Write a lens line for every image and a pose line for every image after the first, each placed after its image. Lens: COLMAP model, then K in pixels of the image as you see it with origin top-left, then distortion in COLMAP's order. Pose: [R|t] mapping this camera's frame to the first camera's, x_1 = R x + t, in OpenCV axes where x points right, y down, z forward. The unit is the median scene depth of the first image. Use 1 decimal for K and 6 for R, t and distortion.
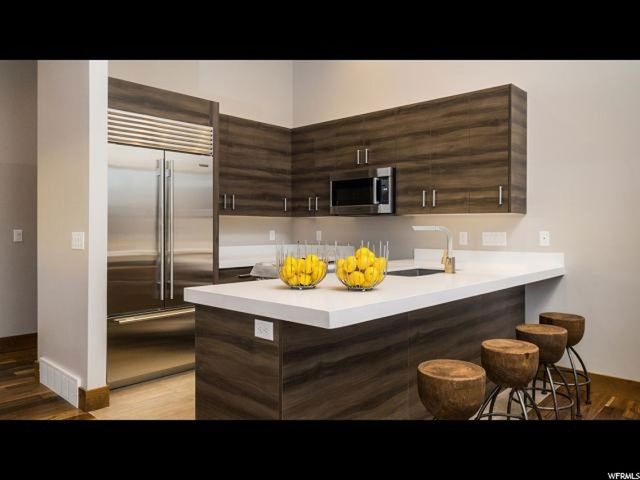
lens RADIAL K [[488.1, 0, 333.5], [0, 488.1, 229.2], [0, 0, 1]] dist [-0.008248, -0.001675]
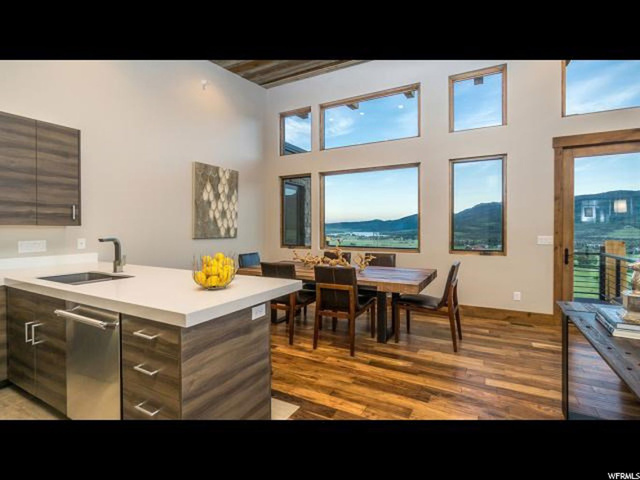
lens RADIAL K [[302.5, 0, 302.9], [0, 302.5, 231.6], [0, 0, 1]] dist [-0.010841, 0.008601]
pose [[-0.198383, -0.013274, 0.980035, -0.519143], [0.003726, 0.999891, 0.014297, -0.024882], [-0.980117, 0.006488, -0.198312, 0.507930]]
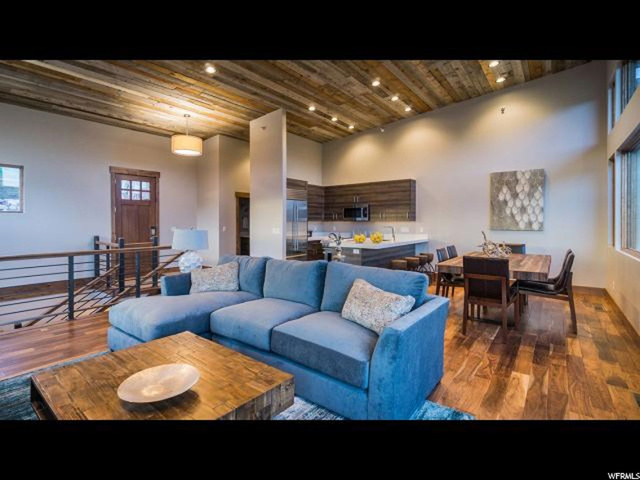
lens RADIAL K [[302.5, 0, 319.0], [0, 302.5, 225.4], [0, 0, 1]] dist [-0.010841, 0.008601]
pose [[0.997840, -0.002662, 0.065636, -0.300808], [0.002356, 0.999986, 0.004746, -0.016467], [-0.065647, -0.004581, 0.997832, -0.769748]]
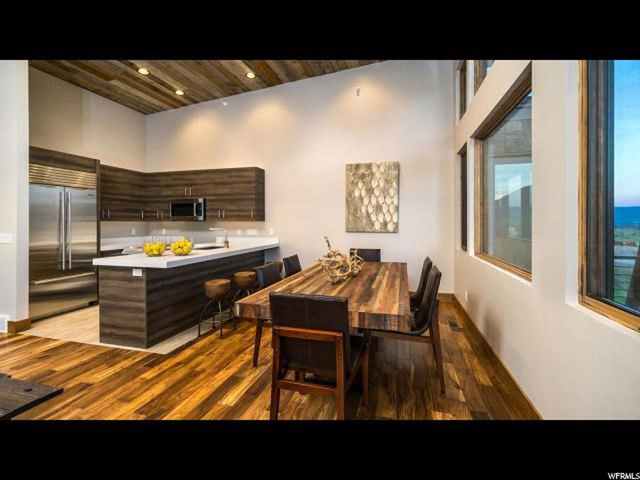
lens RADIAL K [[292.0, 0, 326.9], [0, 292.0, 222.6], [0, 0, 1]] dist [0.000734, -0.000455]
pose [[0.888570, -0.003782, 0.458726, 0.016915], [0.004938, 0.999987, -0.001321, -0.021614], [-0.458715, 0.003439, 0.888577, -0.379334]]
